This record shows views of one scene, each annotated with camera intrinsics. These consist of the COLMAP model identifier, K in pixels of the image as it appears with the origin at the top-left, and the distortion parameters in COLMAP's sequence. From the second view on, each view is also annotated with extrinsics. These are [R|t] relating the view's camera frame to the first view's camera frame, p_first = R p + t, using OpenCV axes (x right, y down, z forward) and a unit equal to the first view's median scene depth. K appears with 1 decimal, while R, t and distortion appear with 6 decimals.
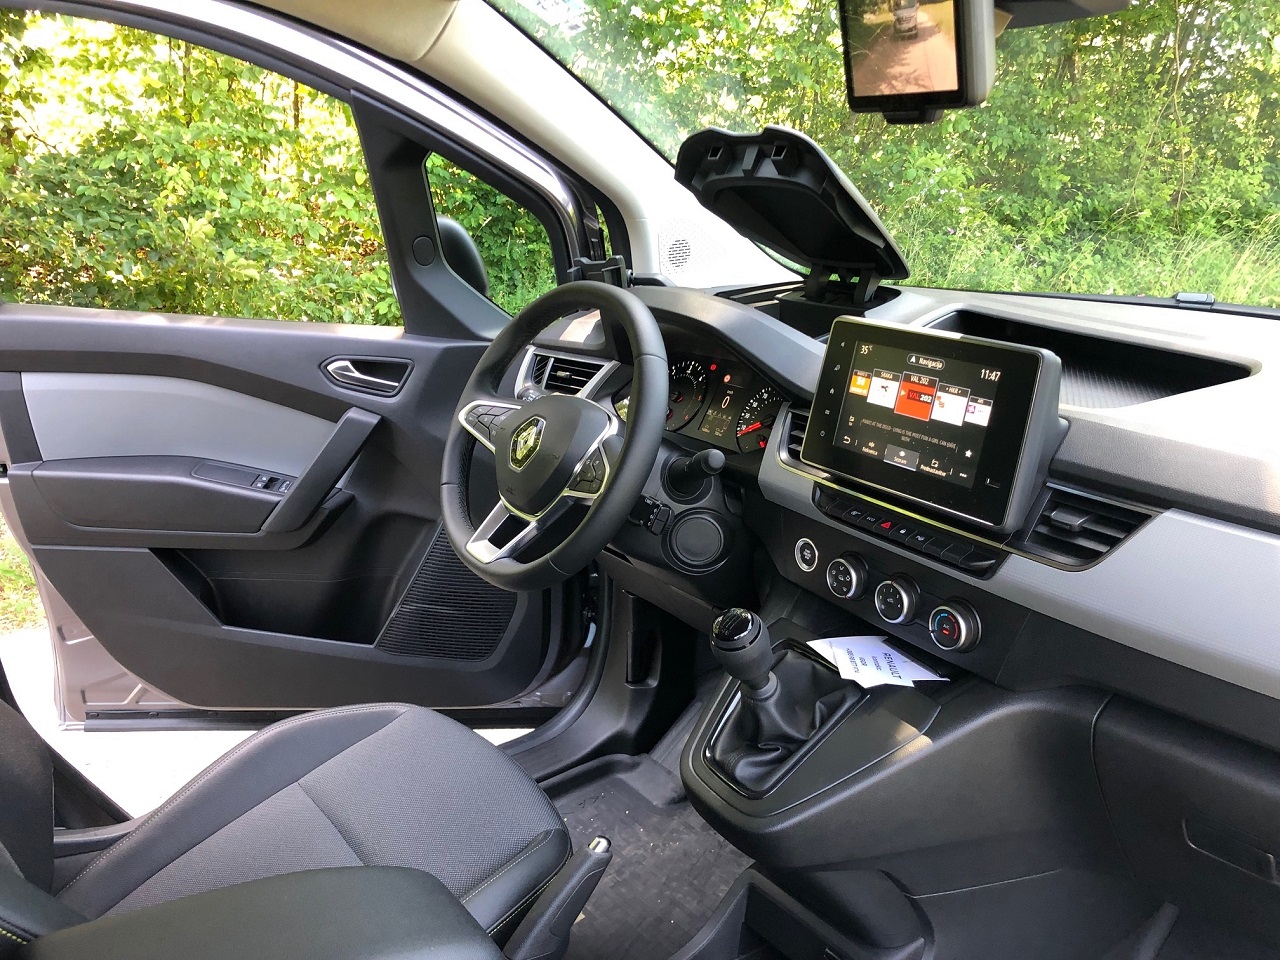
lens RADIAL K [[1042.7, 0, 640.0], [0, 1042.7, 480.0], [0, 0, 1]] dist [0.014299, 0.005590]
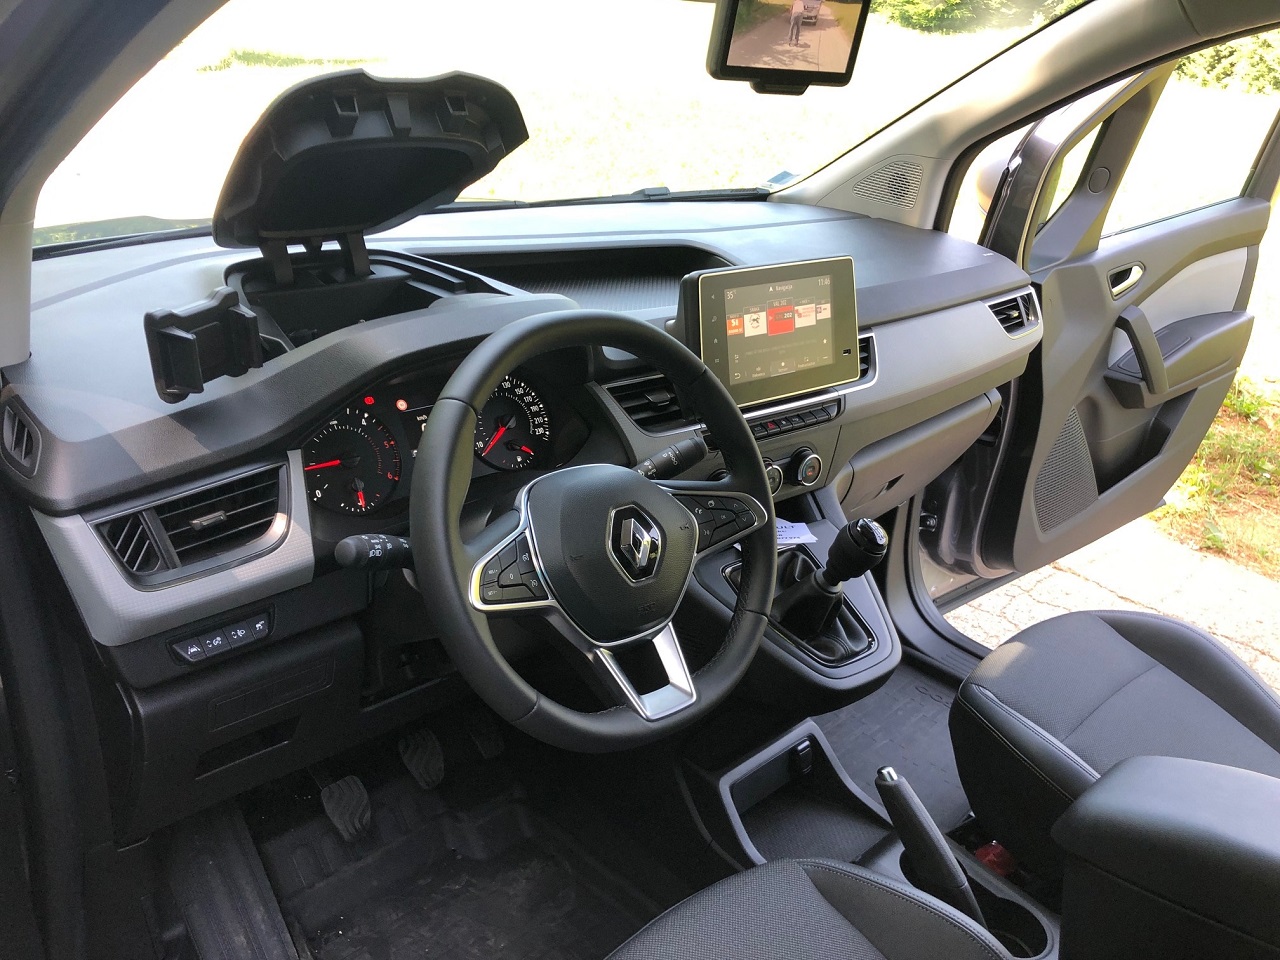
lens RADIAL K [[1042.7, 0, 640.0], [0, 1042.7, 480.0], [0, 0, 1]] dist [0.014299, 0.005590]
pose [[-0.096539, -0.406933, 0.908342, -0.703292], [0.233054, 0.877994, 0.418106, -0.354580], [-0.967660, 0.252057, 0.010076, 0.906616]]
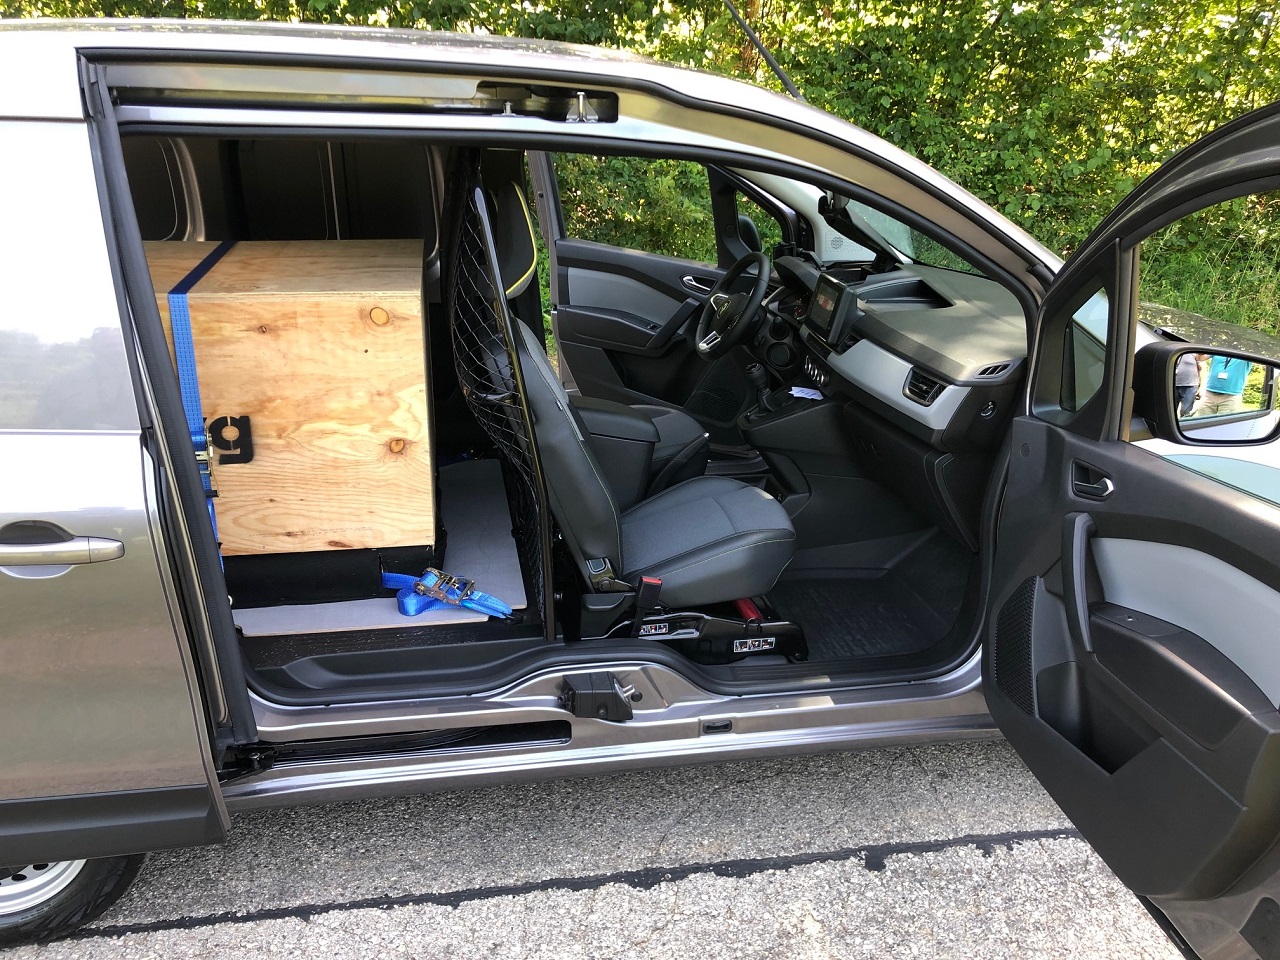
lens RADIAL K [[1042.7, 0, 640.0], [0, 1042.7, 480.0], [0, 0, 1]] dist [0.014299, 0.005590]
pose [[0.892472, 0.191271, -0.408544, 0.785190], [-0.173140, 0.981536, 0.081304, 0.192961], [0.416552, -0.001826, 0.909110, -1.382108]]
